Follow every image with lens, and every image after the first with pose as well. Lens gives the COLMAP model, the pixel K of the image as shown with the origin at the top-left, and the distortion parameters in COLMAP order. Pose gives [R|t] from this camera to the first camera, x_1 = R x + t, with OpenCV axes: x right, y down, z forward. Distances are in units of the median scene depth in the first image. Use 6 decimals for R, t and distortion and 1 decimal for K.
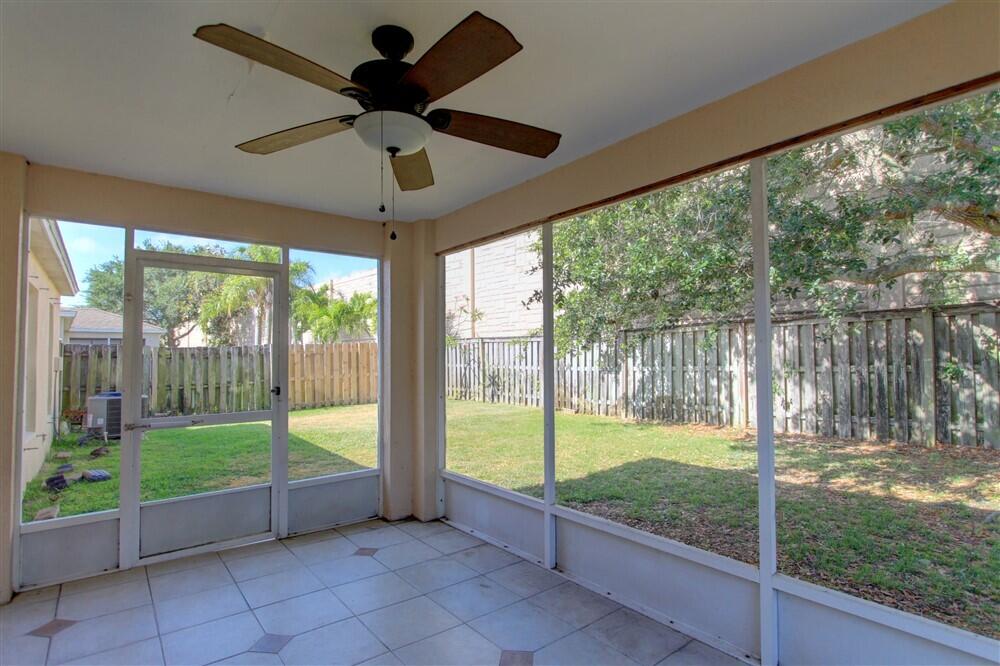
lens RADIAL K [[474.6, 0, 519.0], [0, 474.6, 335.8], [0, 0, 1]] dist [-0.013626, 0.000492]
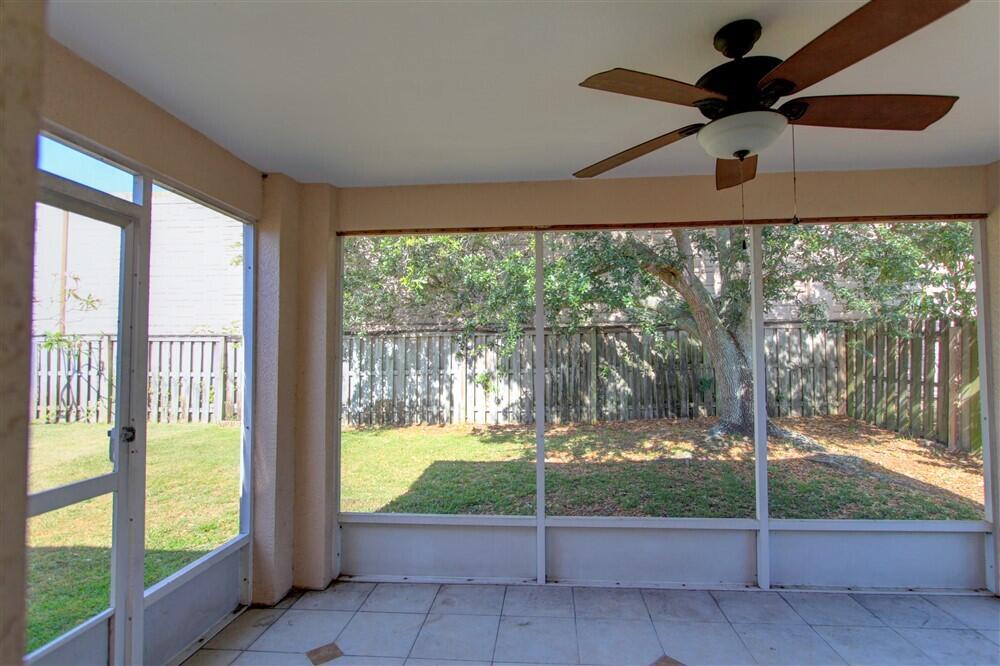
lens RADIAL K [[464.5, 0, 508.0], [0, 464.5, 335.1], [0, 0, 1]] dist [-0.015764, 0.000953]
pose [[0.714402, 0.034158, 0.698901, -0.175894], [-0.029997, 0.999385, -0.018182, -0.000748], [-0.699092, -0.007975, 0.714987, 0.096446]]
